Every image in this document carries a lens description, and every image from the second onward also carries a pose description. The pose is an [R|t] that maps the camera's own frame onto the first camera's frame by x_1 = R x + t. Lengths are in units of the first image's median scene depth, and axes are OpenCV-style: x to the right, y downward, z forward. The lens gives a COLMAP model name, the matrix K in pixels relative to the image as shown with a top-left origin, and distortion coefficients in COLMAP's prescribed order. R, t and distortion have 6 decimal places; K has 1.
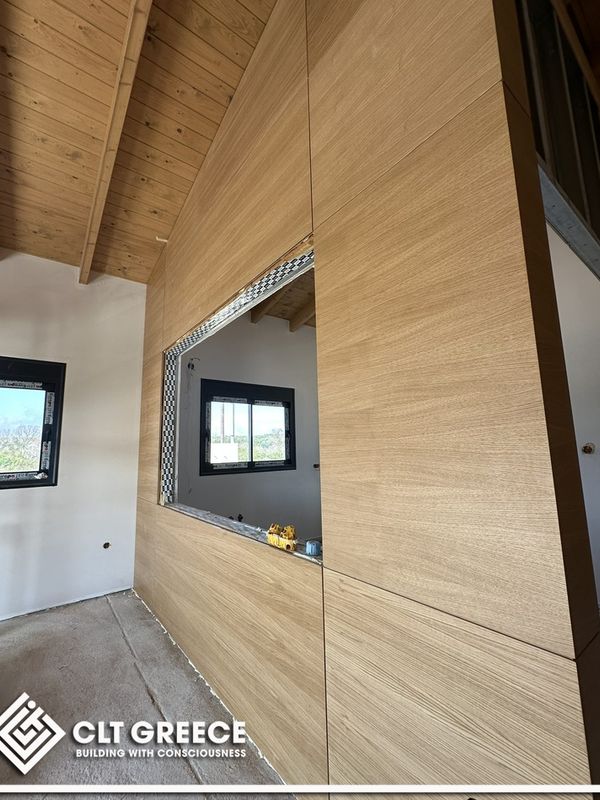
lens RADIAL K [[344.6, 0, 300.5], [0, 344.6, 399.5], [0, 0, 1]] dist [-0.006606, 0.001478]
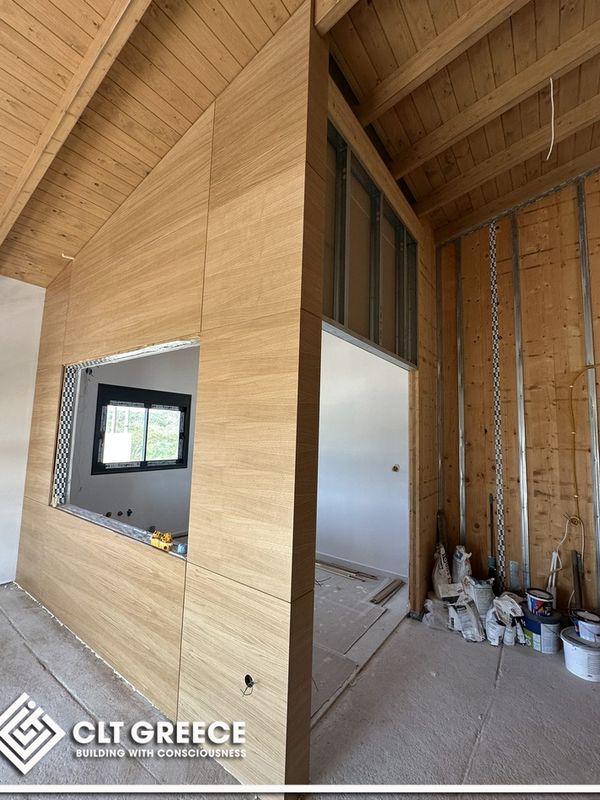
lens RADIAL K [[344.6, 0, 300.9], [0, 344.6, 400.0], [0, 0, 1]] dist [-0.006606, 0.001478]
pose [[0.959504, 0.079684, 0.270191, 0.043944], [-0.093374, 0.994899, 0.038175, -0.185544], [-0.265770, -0.061858, 0.962050, -0.313335]]
